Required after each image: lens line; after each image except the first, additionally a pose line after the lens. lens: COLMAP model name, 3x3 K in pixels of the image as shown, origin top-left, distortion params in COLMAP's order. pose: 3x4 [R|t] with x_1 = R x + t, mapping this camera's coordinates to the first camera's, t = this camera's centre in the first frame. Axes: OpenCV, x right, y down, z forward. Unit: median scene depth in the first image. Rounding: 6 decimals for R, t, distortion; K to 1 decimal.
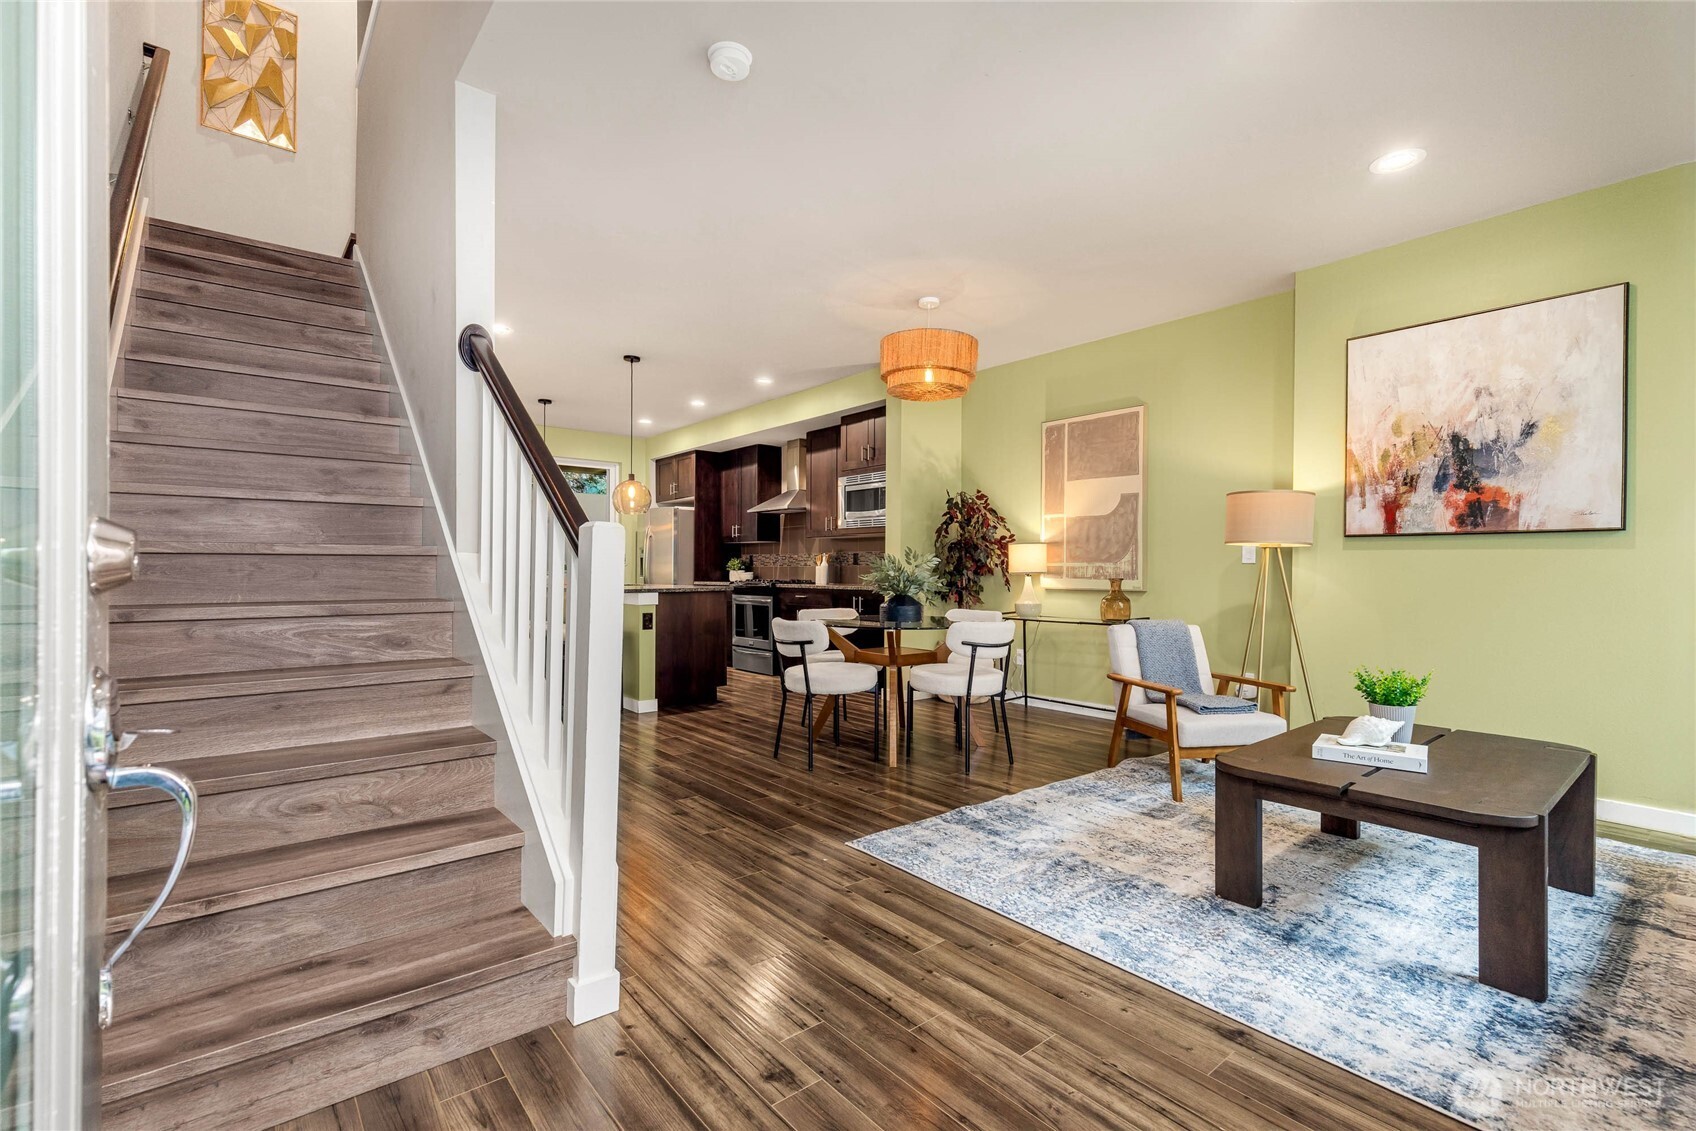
lens RADIAL K [[764.3, 0, 858.2], [0, 764.3, 569.6], [0, 0, 1]] dist [0.009668, -0.001579]
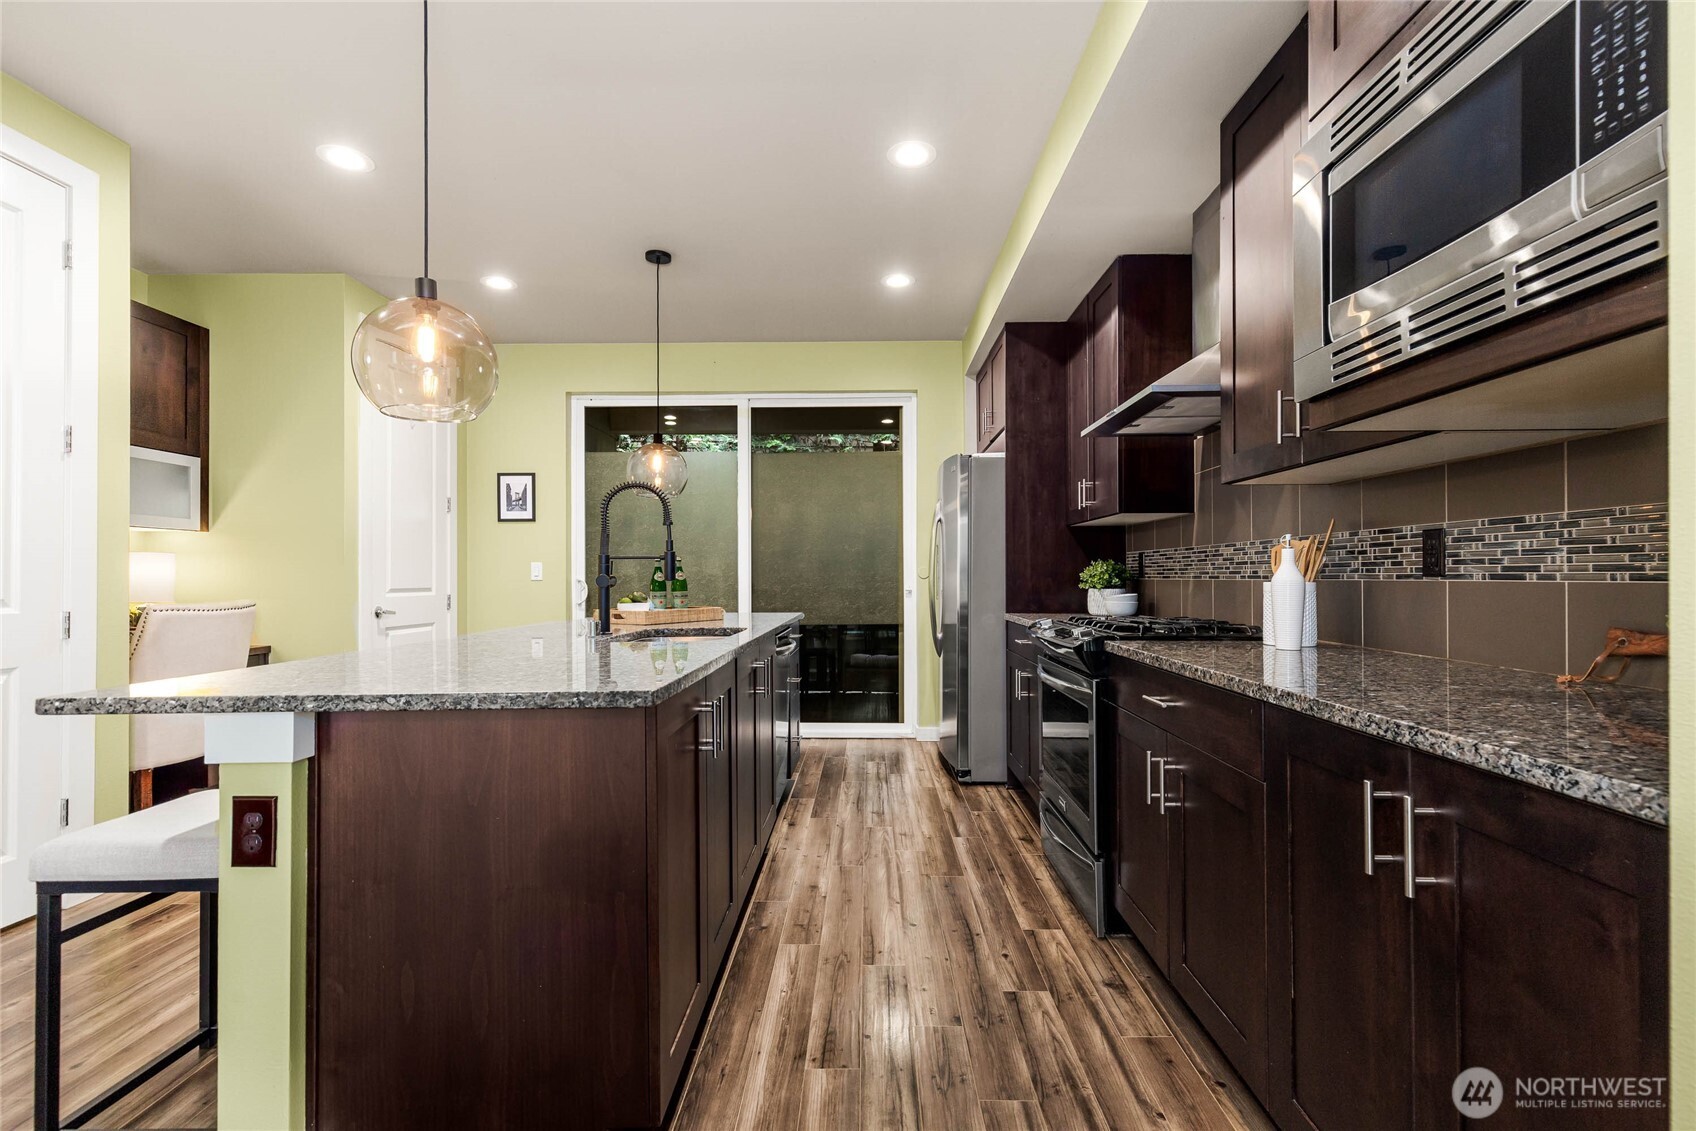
lens RADIAL K [[764.3, 0, 858.4], [0, 764.3, 571.9], [0, 0, 1]] dist [0.009668, -0.001579]
pose [[0.760121, -0.010032, -0.649704, 0.026579], [0.007294, 0.999950, -0.006905, -0.011870], [0.649740, 0.000510, 0.760156, 1.132473]]
